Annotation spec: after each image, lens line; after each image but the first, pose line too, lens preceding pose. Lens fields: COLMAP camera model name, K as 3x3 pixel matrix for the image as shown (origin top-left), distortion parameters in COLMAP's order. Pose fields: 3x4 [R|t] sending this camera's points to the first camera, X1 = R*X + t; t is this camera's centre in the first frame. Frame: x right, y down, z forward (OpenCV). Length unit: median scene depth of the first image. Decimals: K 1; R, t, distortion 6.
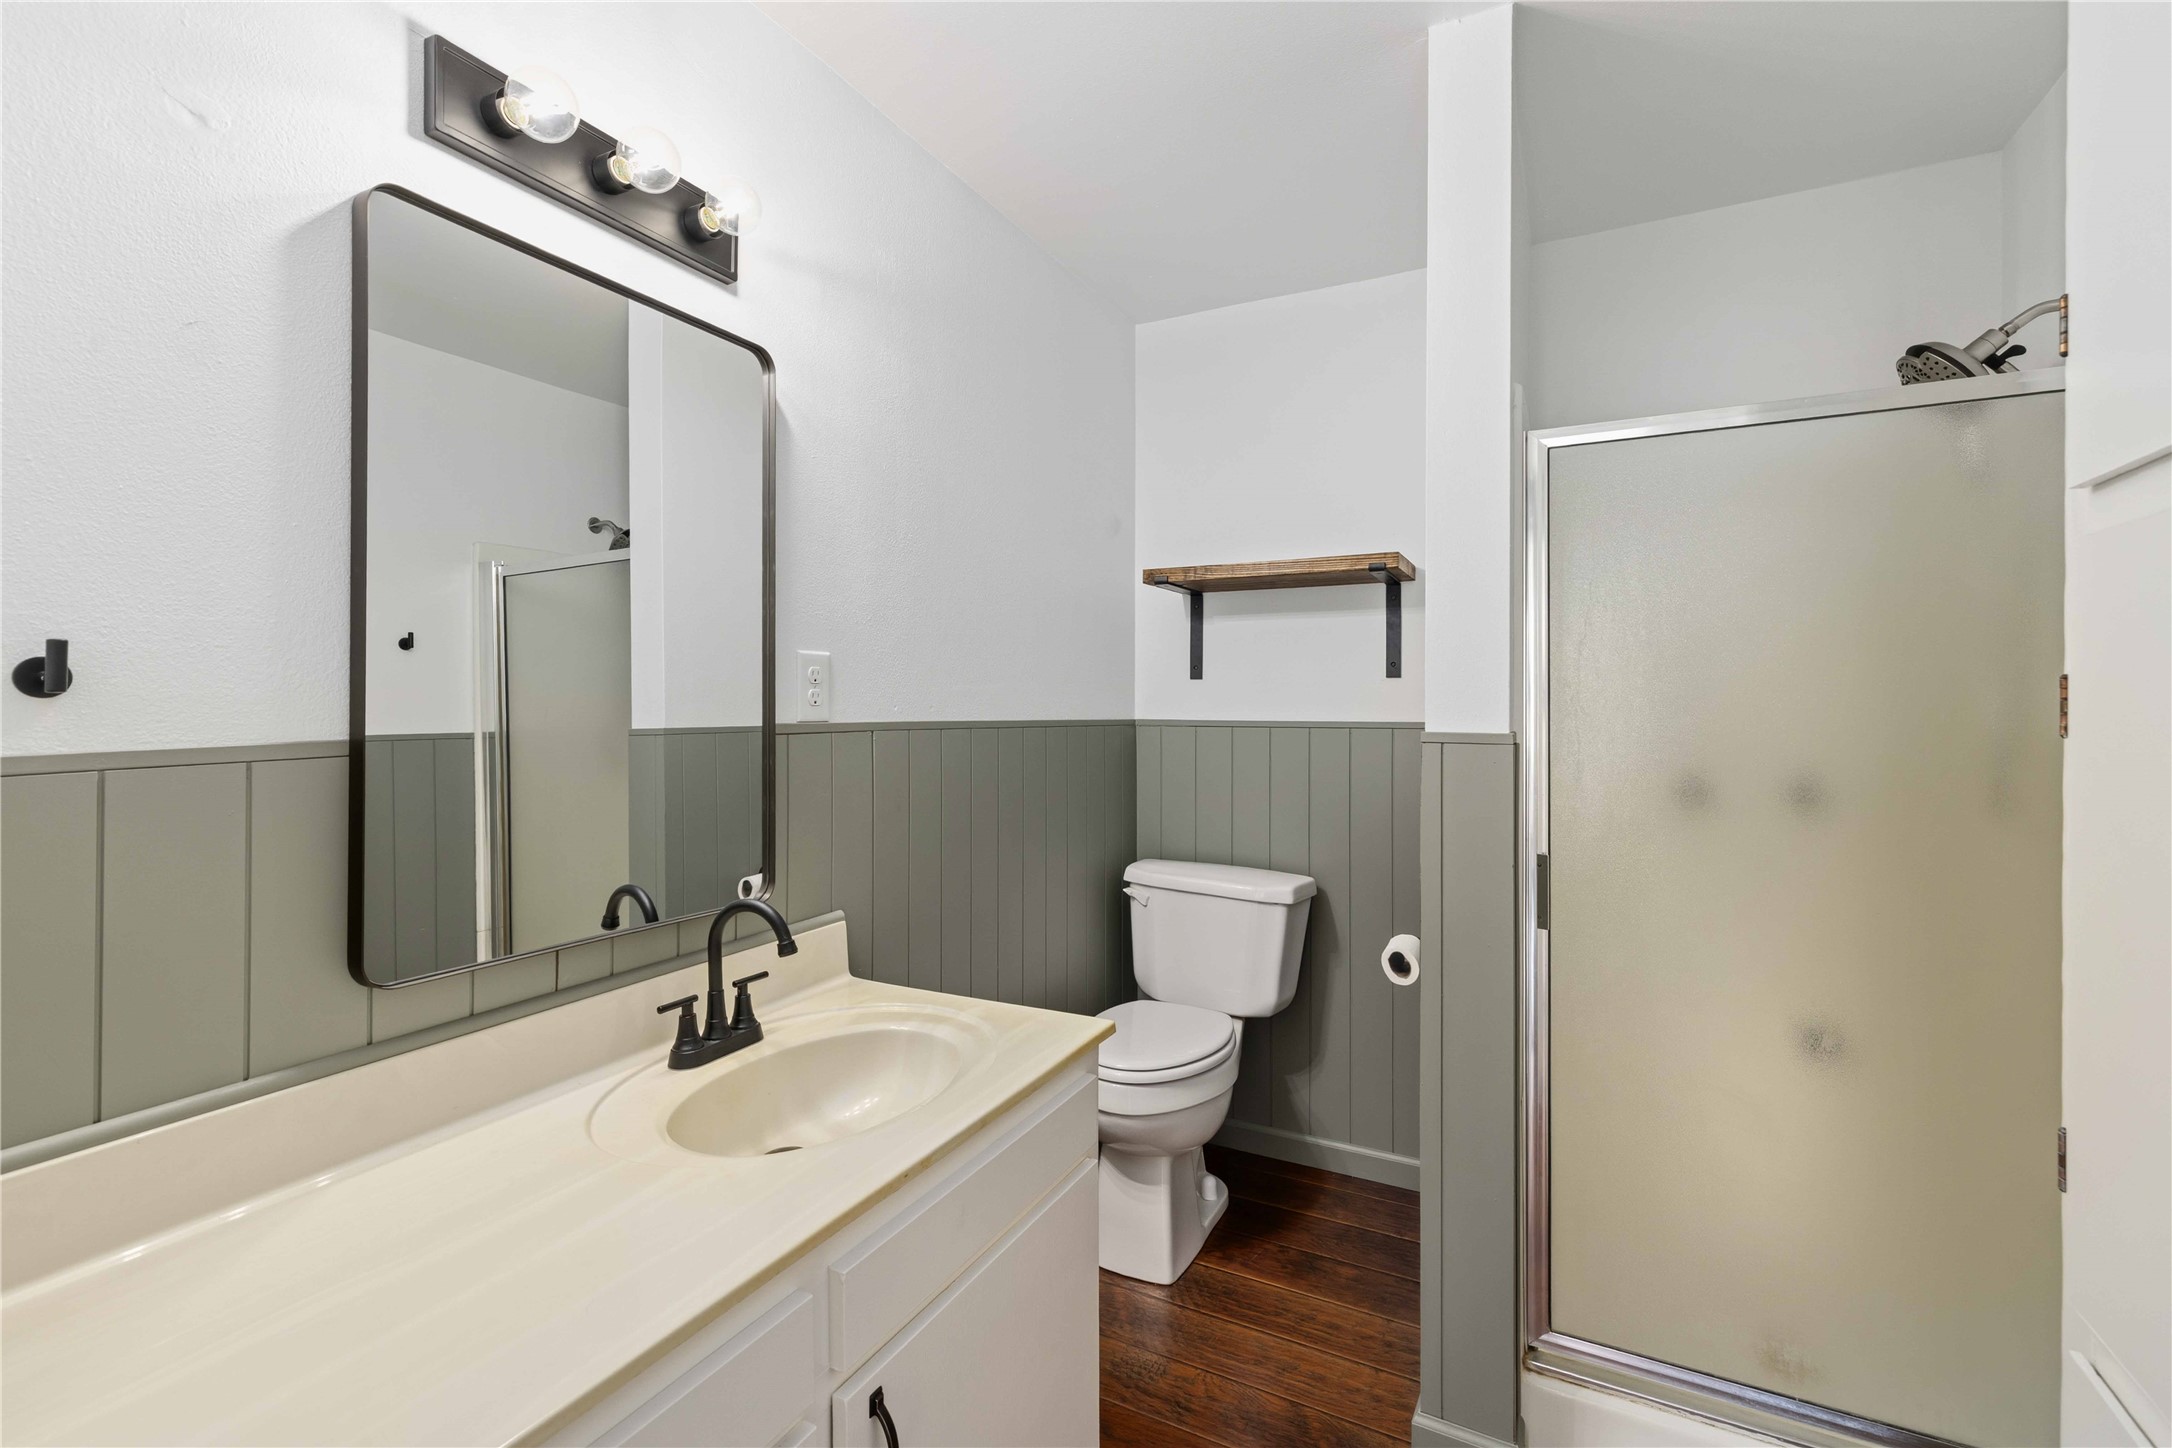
lens RADIAL K [[946.7, 0, 1089.2], [0, 946.7, 711.3], [0, 0, 1]] dist [0.013276, -0.000948]
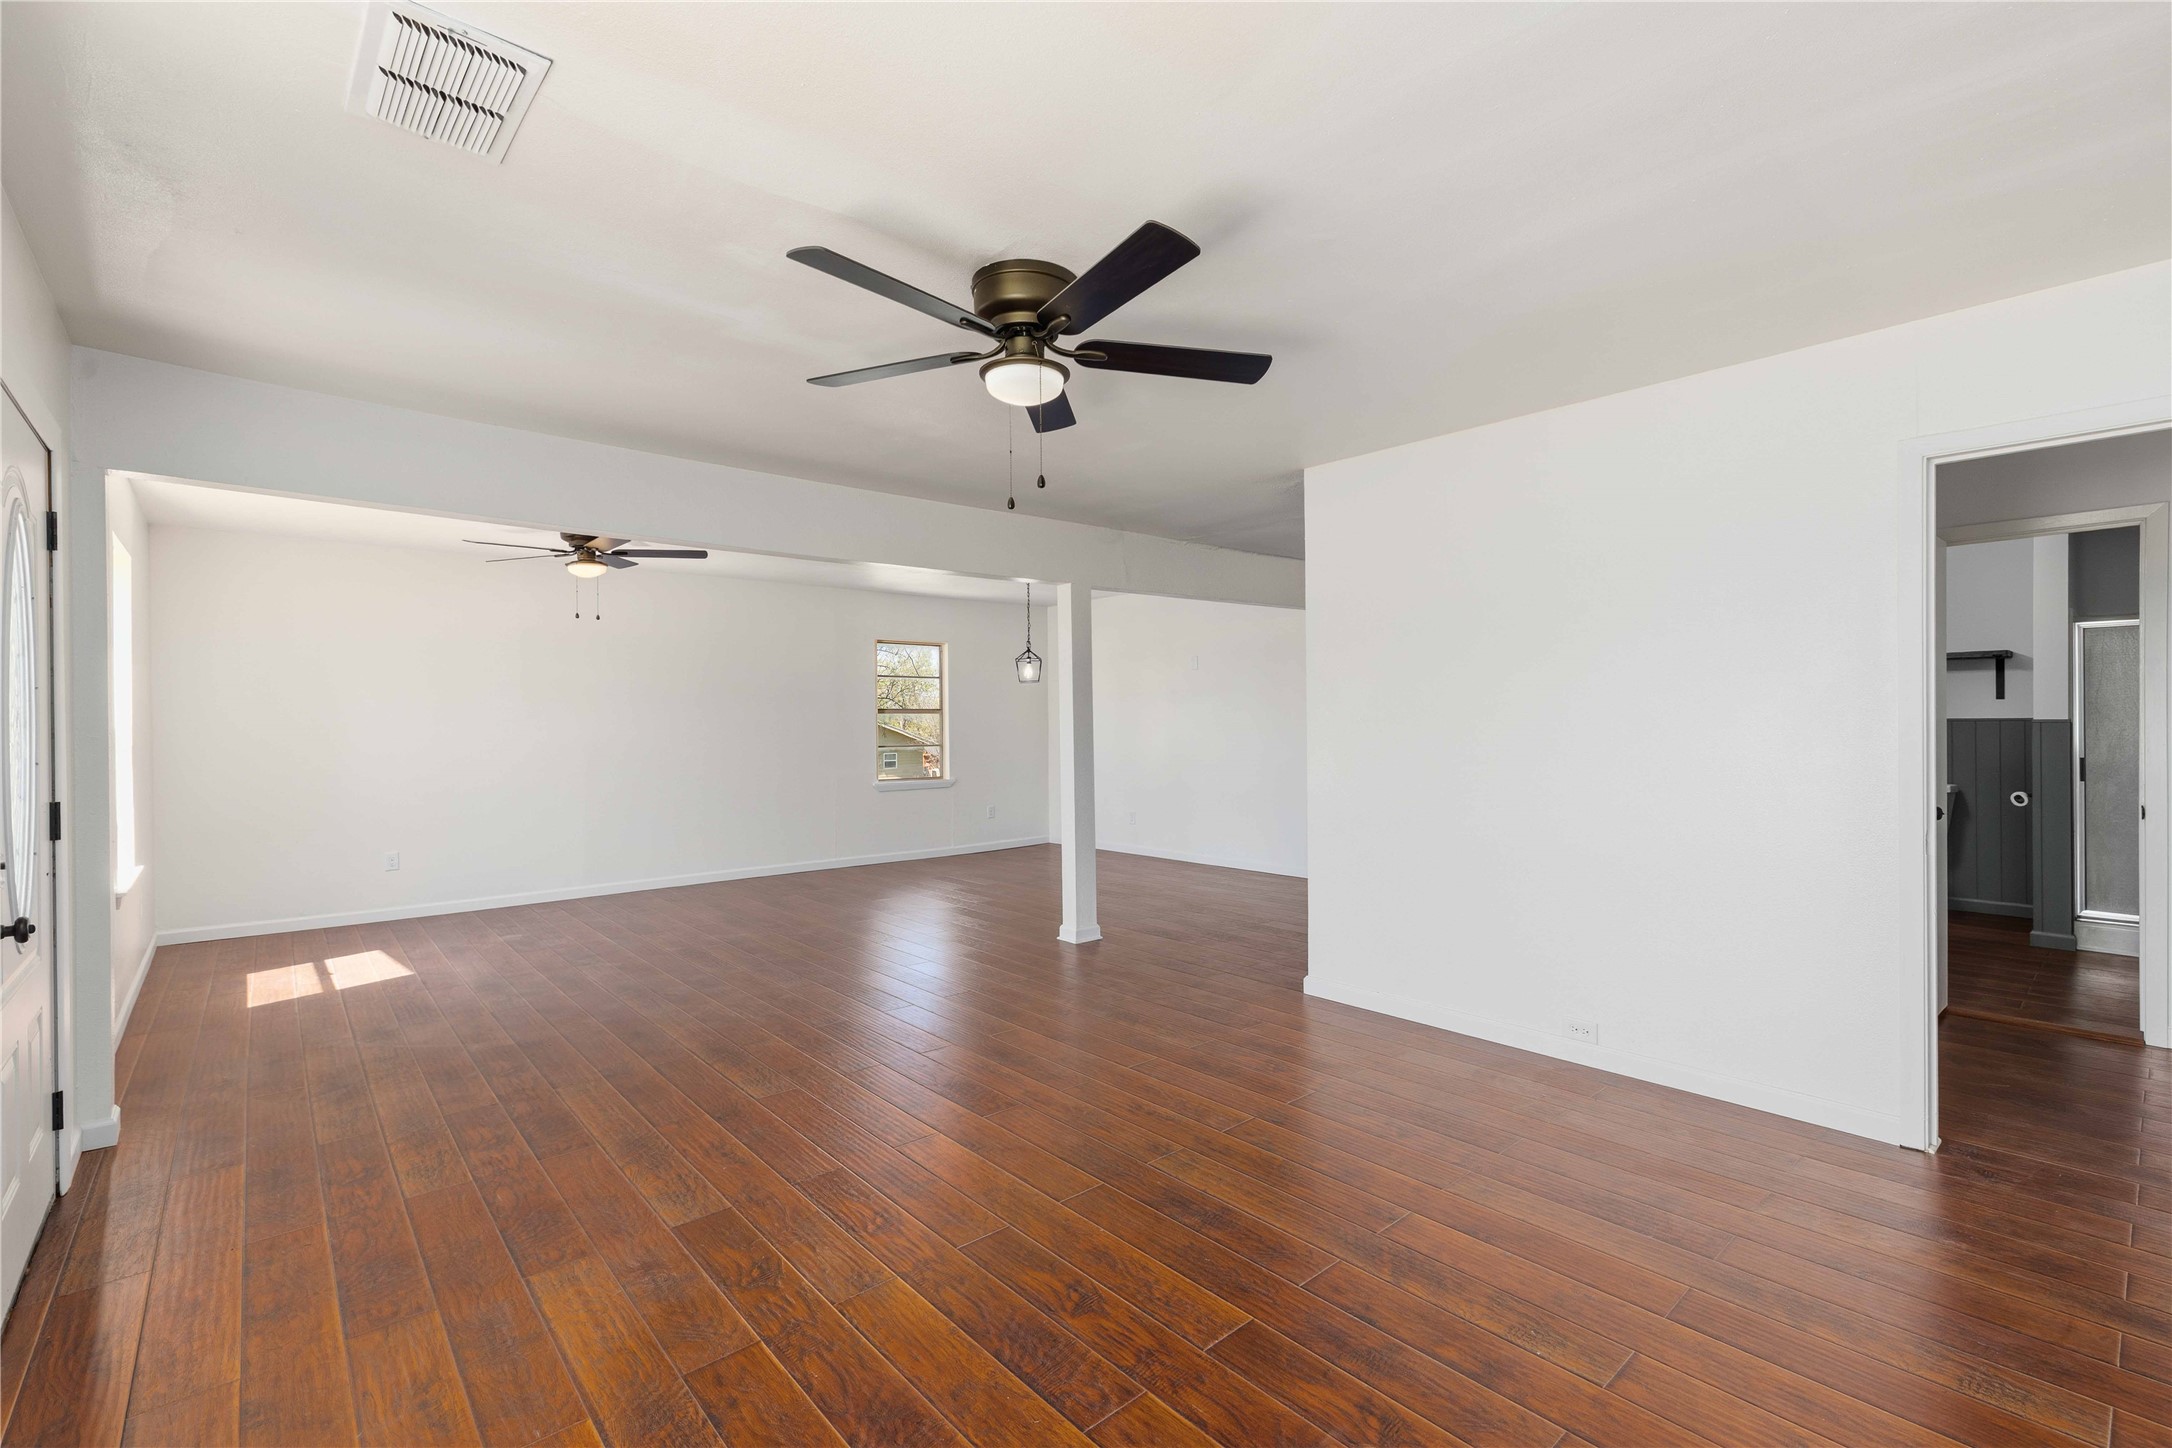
lens RADIAL K [[946.7, 0, 1091.1], [0, 946.7, 721.1], [0, 0, 1]] dist [0.013276, -0.000948]
pose [[0.934155, -0.007219, -0.356794, -1.326993], [0.006469, 0.999974, -0.003294, 0.015528], [0.356809, 0.000769, 0.934177, -2.862148]]
